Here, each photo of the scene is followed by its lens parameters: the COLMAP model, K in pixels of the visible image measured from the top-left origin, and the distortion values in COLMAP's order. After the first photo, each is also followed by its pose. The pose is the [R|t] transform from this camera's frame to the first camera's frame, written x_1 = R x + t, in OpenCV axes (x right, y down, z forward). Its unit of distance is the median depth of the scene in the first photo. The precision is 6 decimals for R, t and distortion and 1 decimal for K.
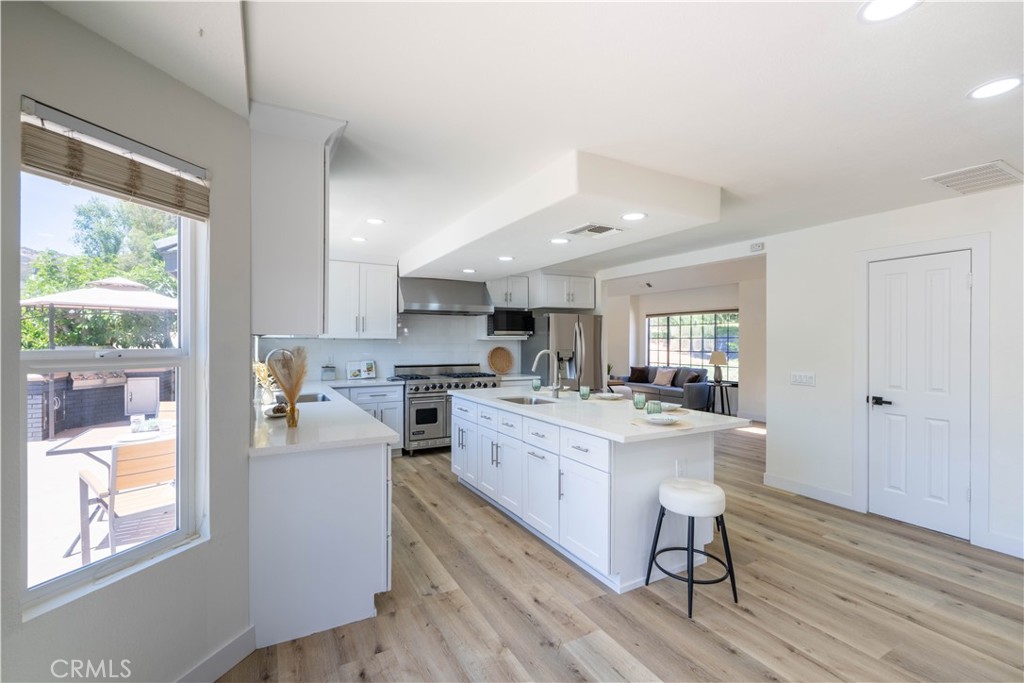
lens RADIAL K [[448.8, 0, 513.4], [0, 448.8, 342.6], [0, 0, 1]] dist [-0.002692, -0.000345]
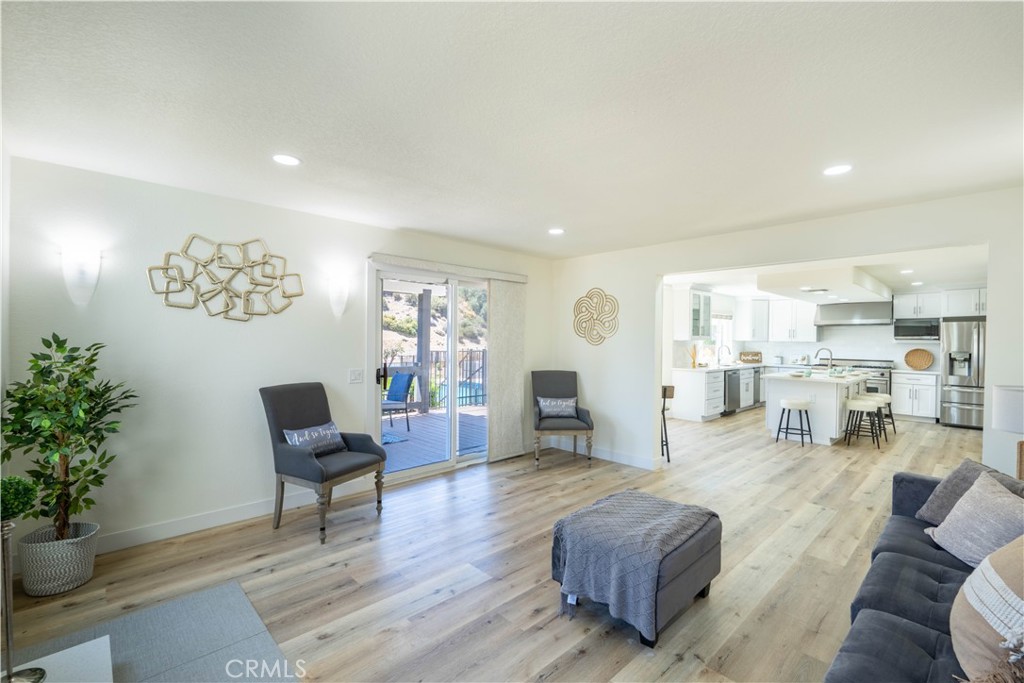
lens RADIAL K [[448.8, 0, 512.3], [0, 448.8, 343.9], [0, 0, 1]] dist [-0.002692, -0.000345]
pose [[0.253941, 0.007541, -0.967190, 1.719741], [-0.011769, 0.999920, 0.004706, 0.007499], [0.967148, 0.010188, 0.254009, -0.836019]]
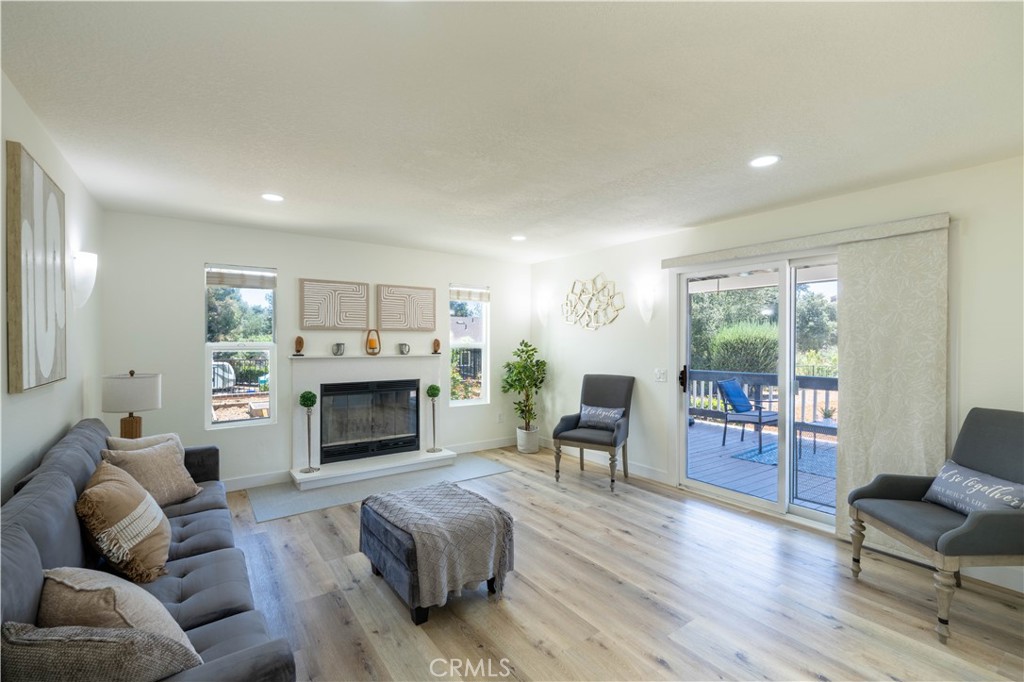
lens RADIAL K [[448.8, 0, 515.1], [0, 448.8, 341.4], [0, 0, 1]] dist [-0.002692, -0.000345]
pose [[-0.993220, -0.006871, -0.116044, 1.056203], [-0.007339, 0.999967, 0.003606, 0.003960], [0.116015, 0.004433, -0.993238, 0.281157]]
